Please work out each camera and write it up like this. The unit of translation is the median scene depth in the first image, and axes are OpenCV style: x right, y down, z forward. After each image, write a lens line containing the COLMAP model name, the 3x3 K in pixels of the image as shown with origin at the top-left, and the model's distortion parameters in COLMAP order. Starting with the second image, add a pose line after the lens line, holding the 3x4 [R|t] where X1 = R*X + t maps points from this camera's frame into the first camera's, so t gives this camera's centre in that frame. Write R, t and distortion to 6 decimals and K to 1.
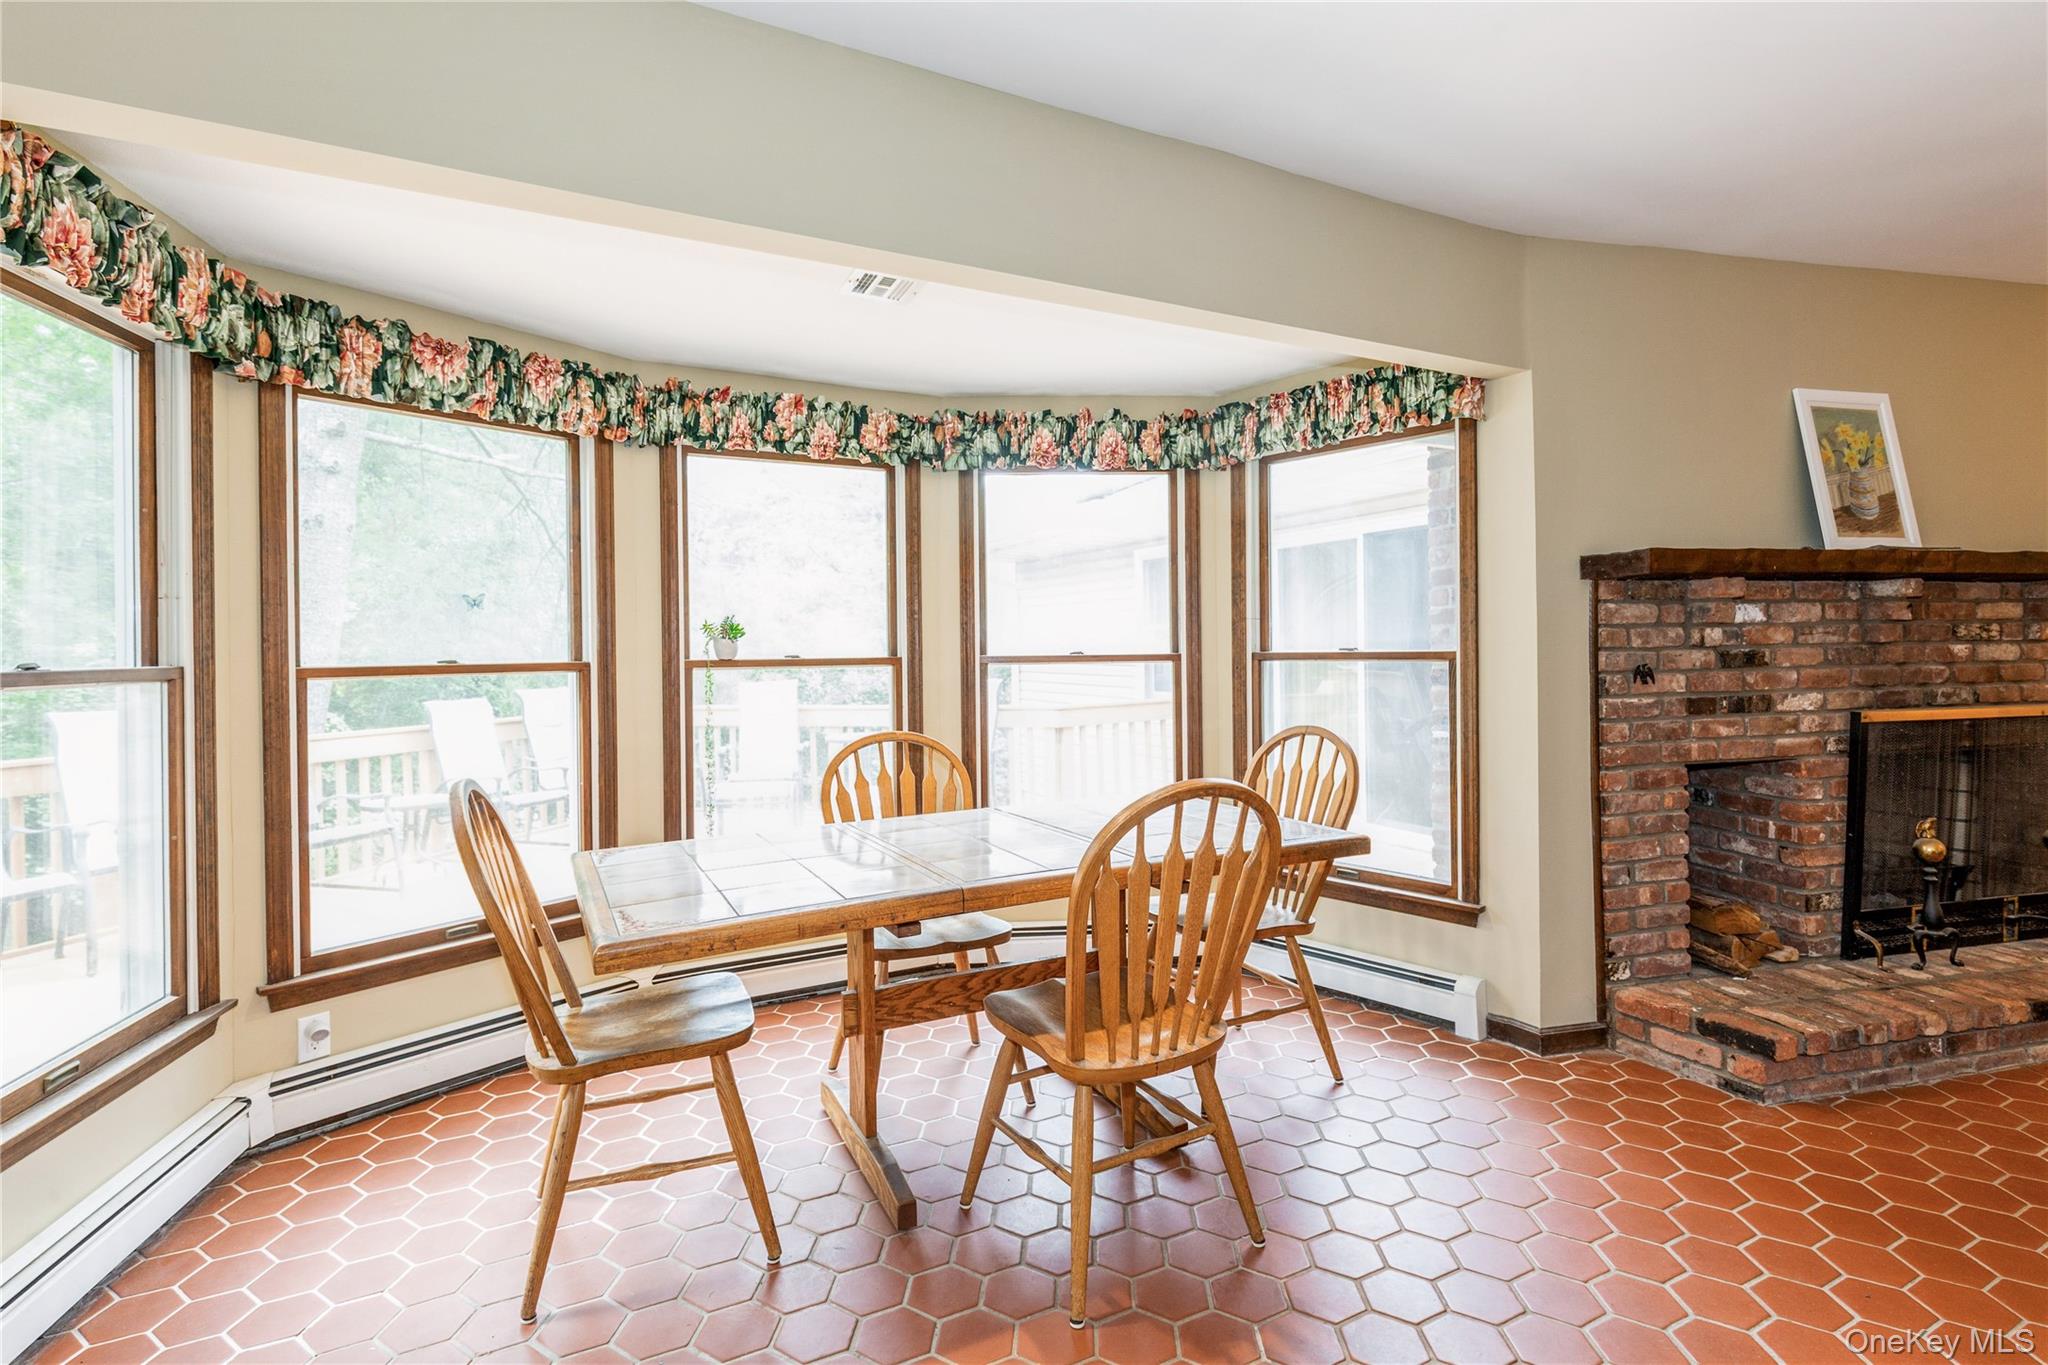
lens RADIAL K [[982.7, 0, 1024.8], [0, 982.7, 673.1], [0, 0, 1]] dist [0.002600, 0.000189]
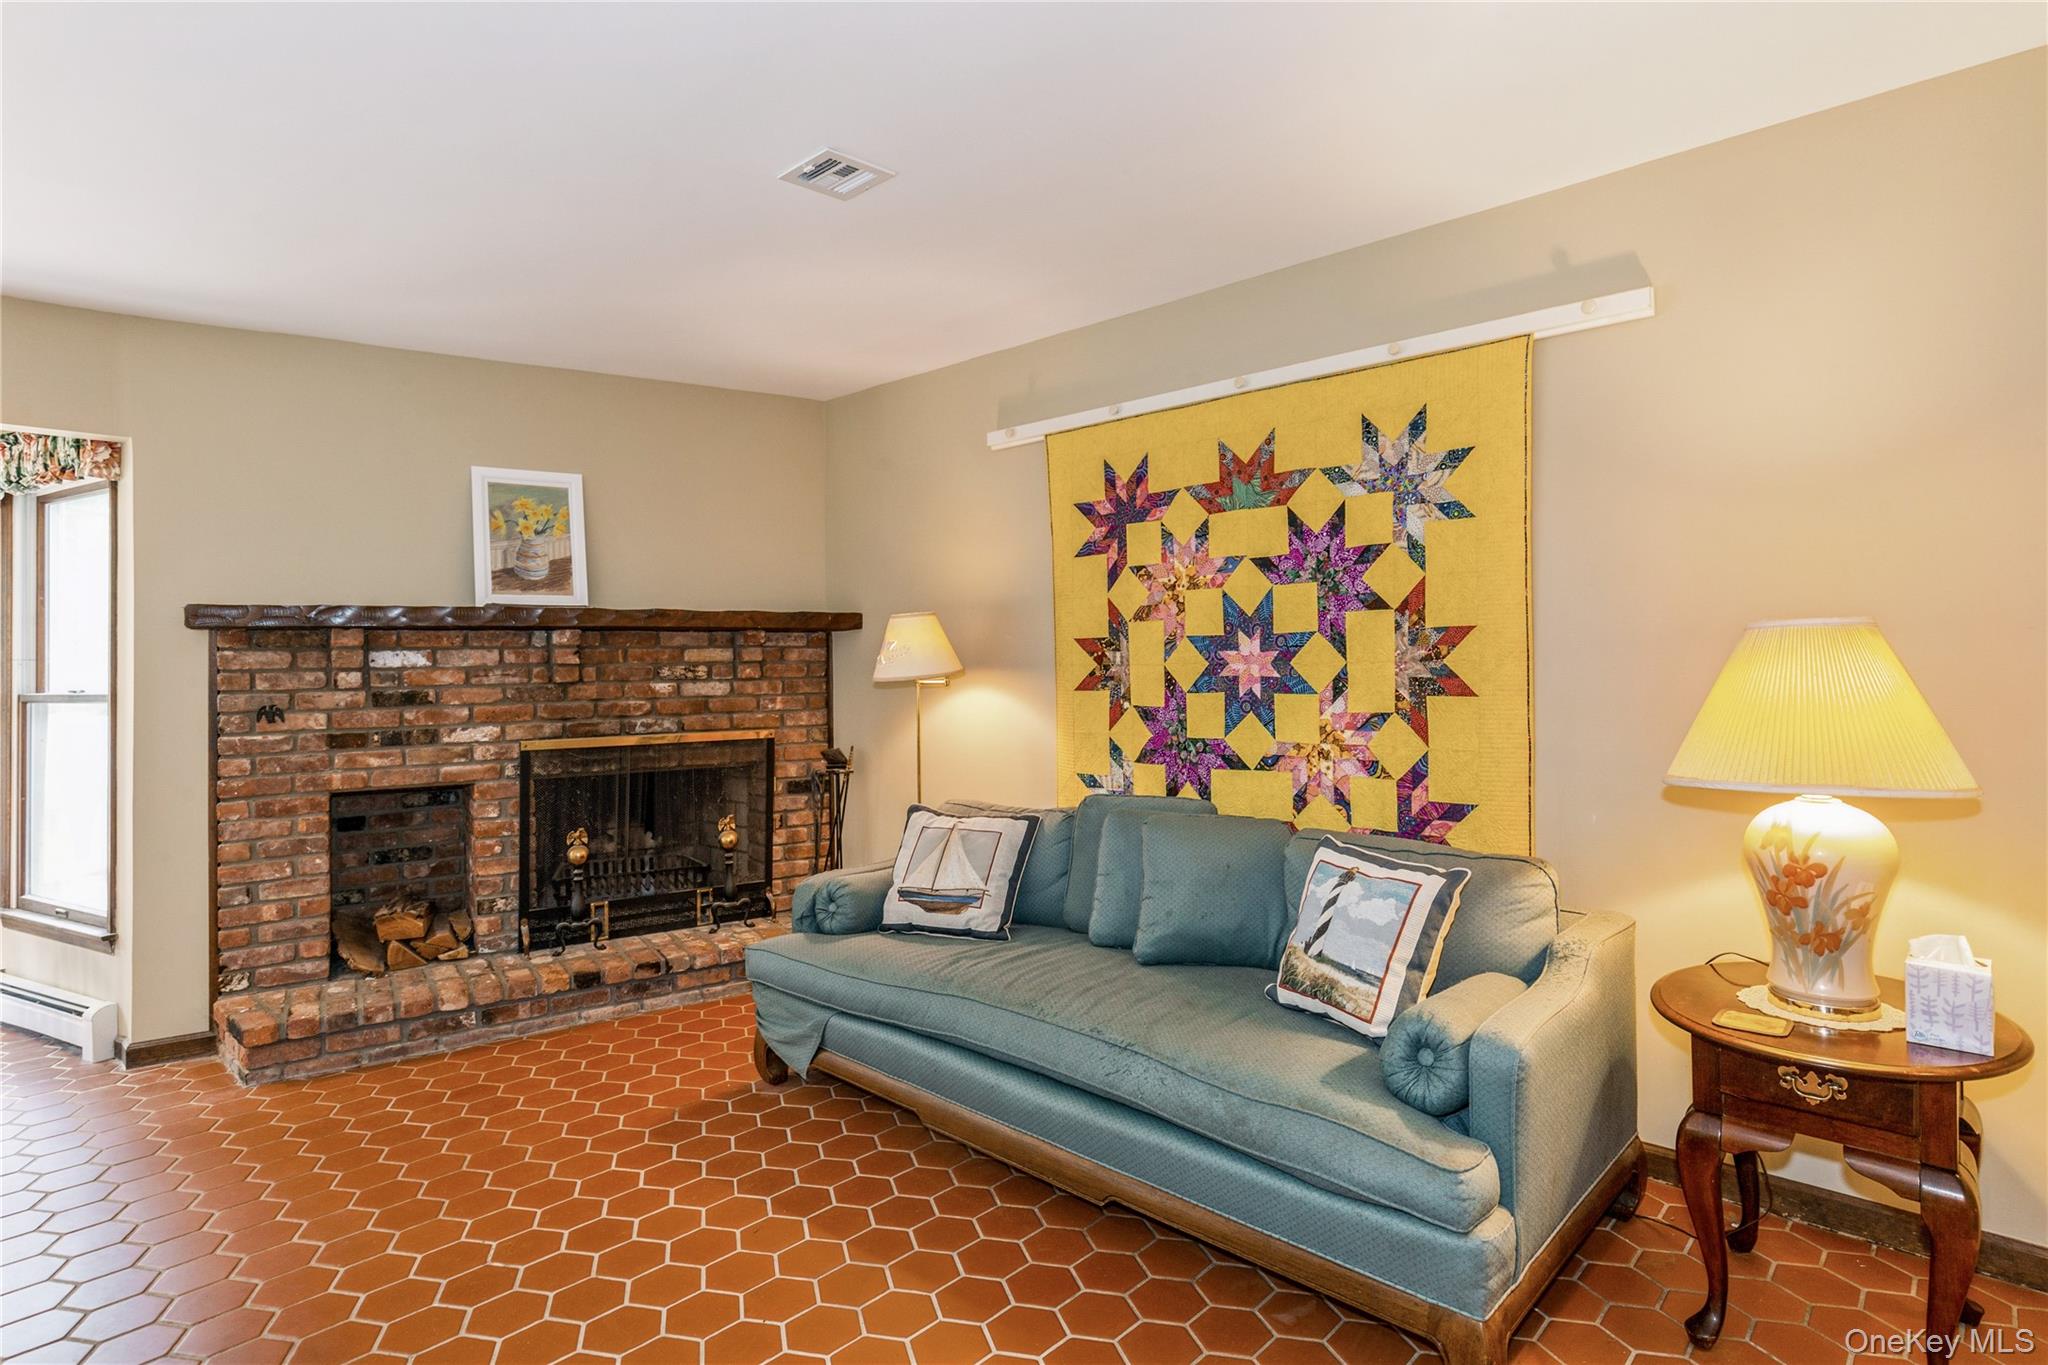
lens RADIAL K [[1056.8, 0, 1024.0], [0, 1056.8, 675.4], [0, 0, 1]] dist [-0.003276, -0.001005]
pose [[0.942124, -0.006114, 0.335208, 0.999211], [0.013139, 0.999739, -0.018692, -0.008968], [-0.335006, 0.022015, 0.941959, -0.404621]]
